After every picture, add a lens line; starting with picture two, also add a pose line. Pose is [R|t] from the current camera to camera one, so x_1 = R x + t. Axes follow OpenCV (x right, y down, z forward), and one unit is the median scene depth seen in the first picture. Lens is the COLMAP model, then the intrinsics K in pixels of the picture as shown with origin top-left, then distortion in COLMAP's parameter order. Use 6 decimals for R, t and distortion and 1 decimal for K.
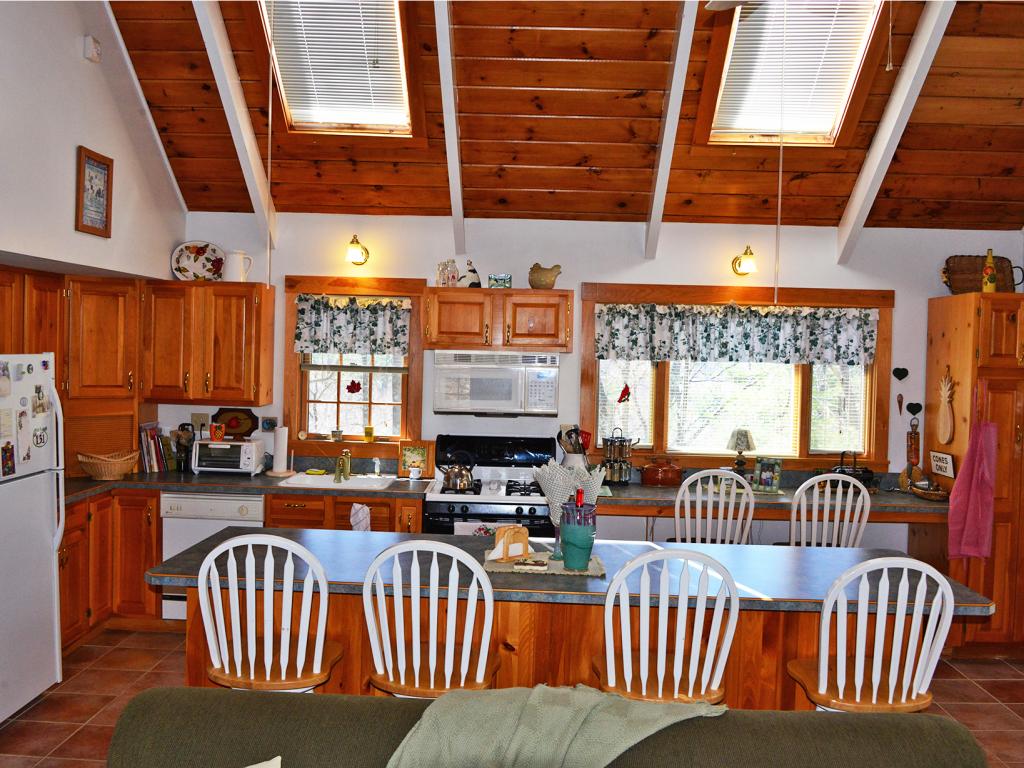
lens RADIAL K [[897.4, 0, 512.0], [0, 897.4, 384.0], [0, 0, 1]] dist [-0.032676, -0.010993]
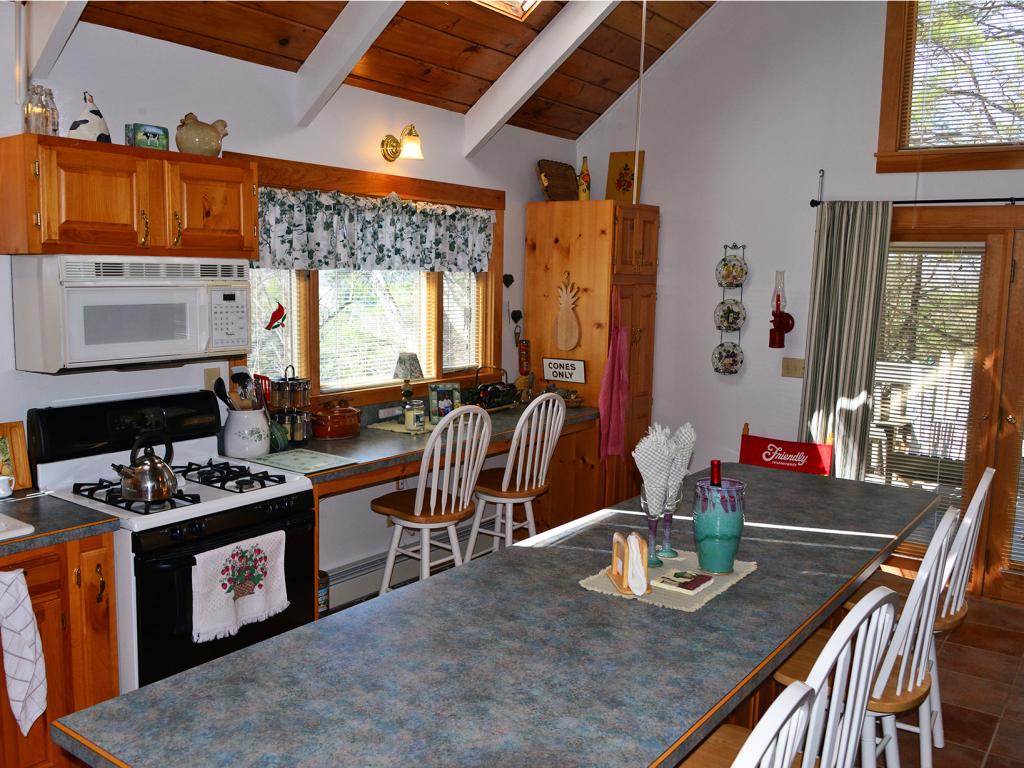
lens RADIAL K [[897.4, 0, 512.0], [0, 897.4, 384.0], [0, 0, 1]] dist [-0.032676, -0.010993]
pose [[0.556323, -0.114689, 0.823013, -0.366779], [0.017044, 0.991796, 0.126689, -0.023192], [-0.830791, -0.056452, 0.553714, 0.457154]]
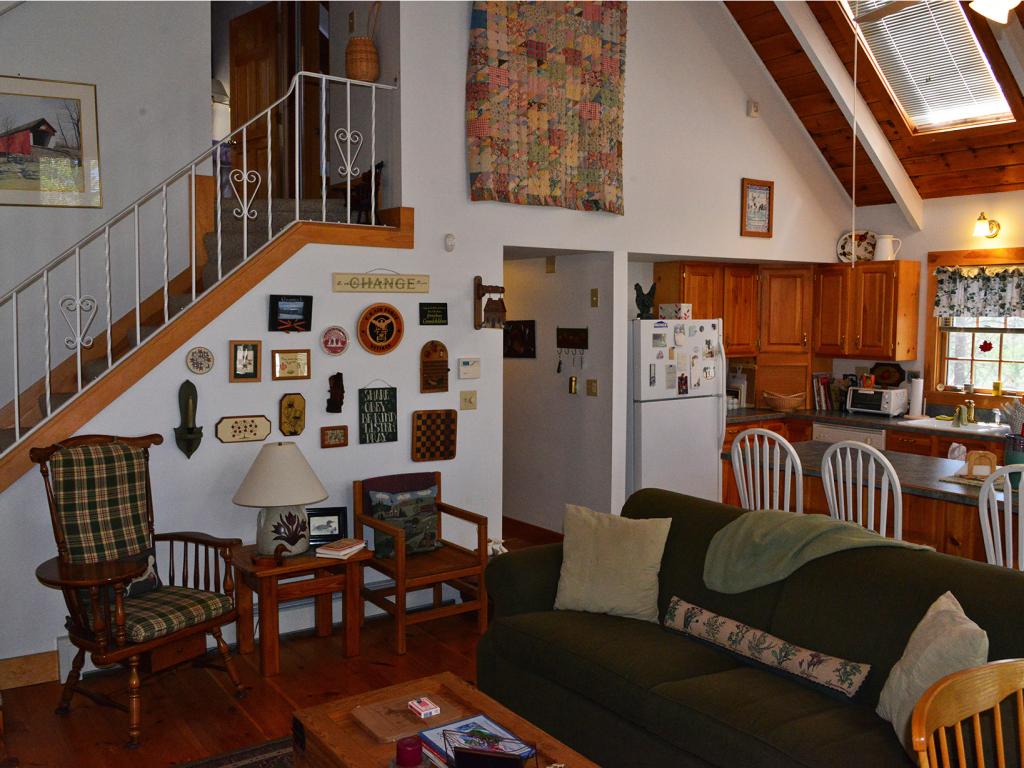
lens RADIAL K [[897.4, 0, 512.0], [0, 897.4, 384.0], [0, 0, 1]] dist [-0.032676, -0.010993]
pose [[0.598169, 0.037053, -0.800513, 0.375344], [-0.015186, 0.999275, 0.034906, 0.021308], [0.801226, -0.008723, 0.598298, -0.154960]]
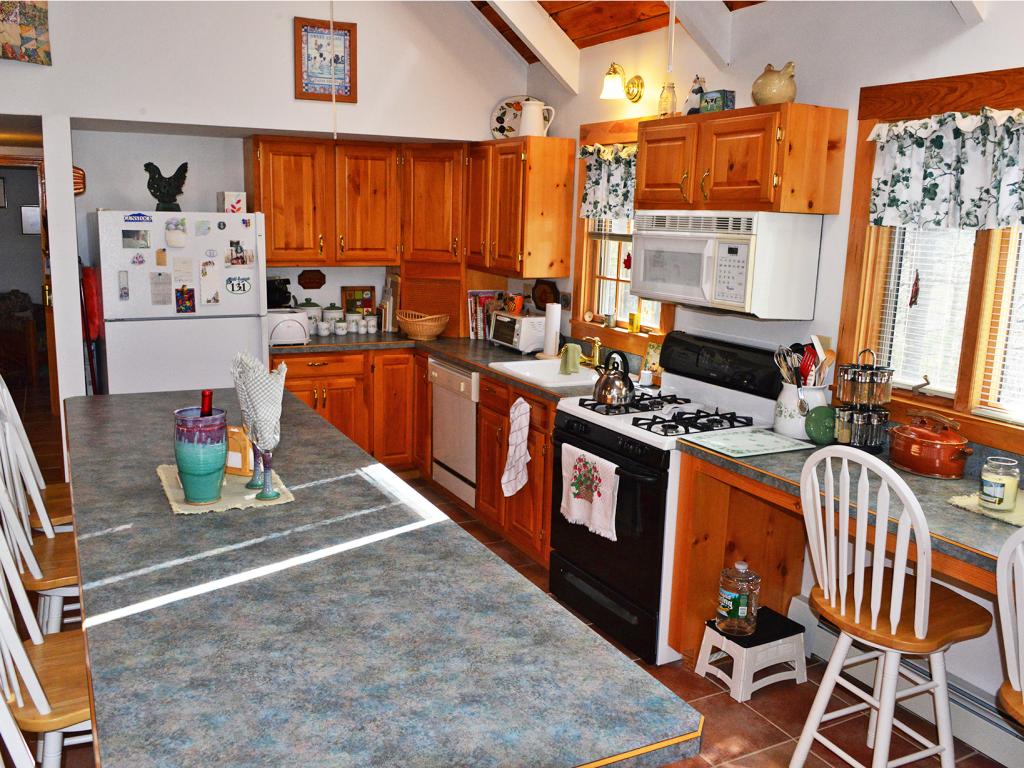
lens RADIAL K [[897.4, 0, 512.0], [0, 897.4, 384.0], [0, 0, 1]] dist [-0.032676, -0.010993]
pose [[0.485740, 0.150263, -0.861091, 0.486006], [-0.047011, 0.988179, 0.145921, -0.000375], [0.872838, -0.030399, 0.487062, 0.534805]]
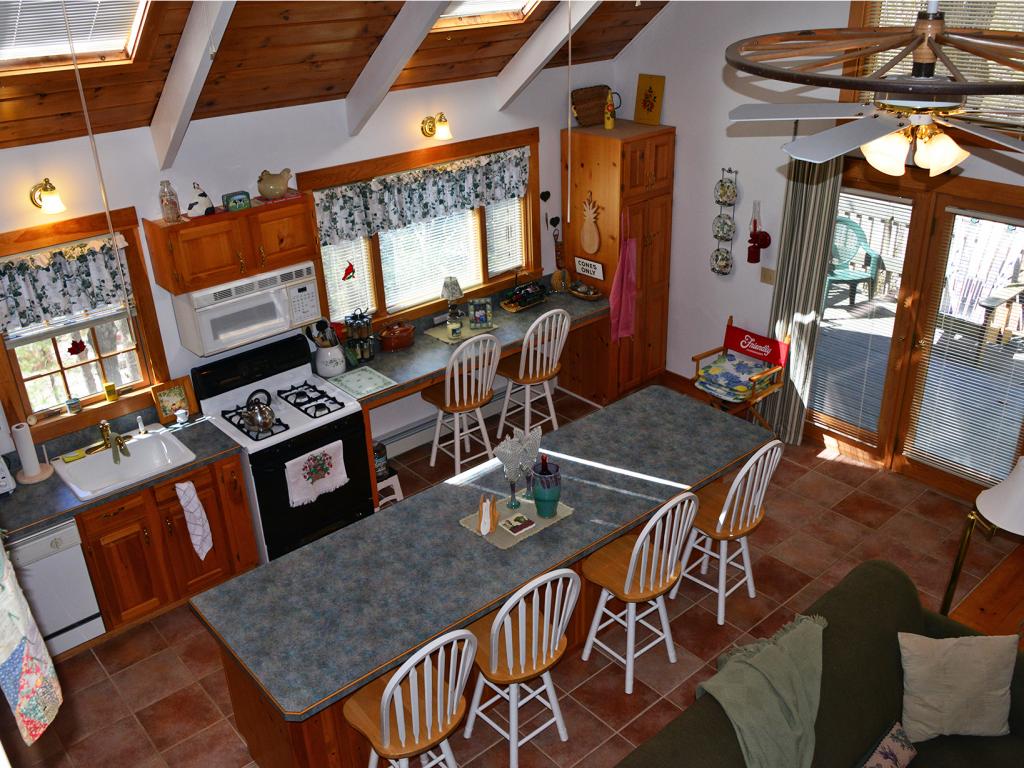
lens RADIAL K [[897.4, 0, 512.0], [0, 897.4, 384.0], [0, 0, 1]] dist [-0.032676, -0.010993]
pose [[0.732233, -0.342912, 0.588426, -0.393645], [0.071979, 0.898120, 0.433819, -0.311103], [-0.677239, -0.275302, 0.682316, 0.137552]]
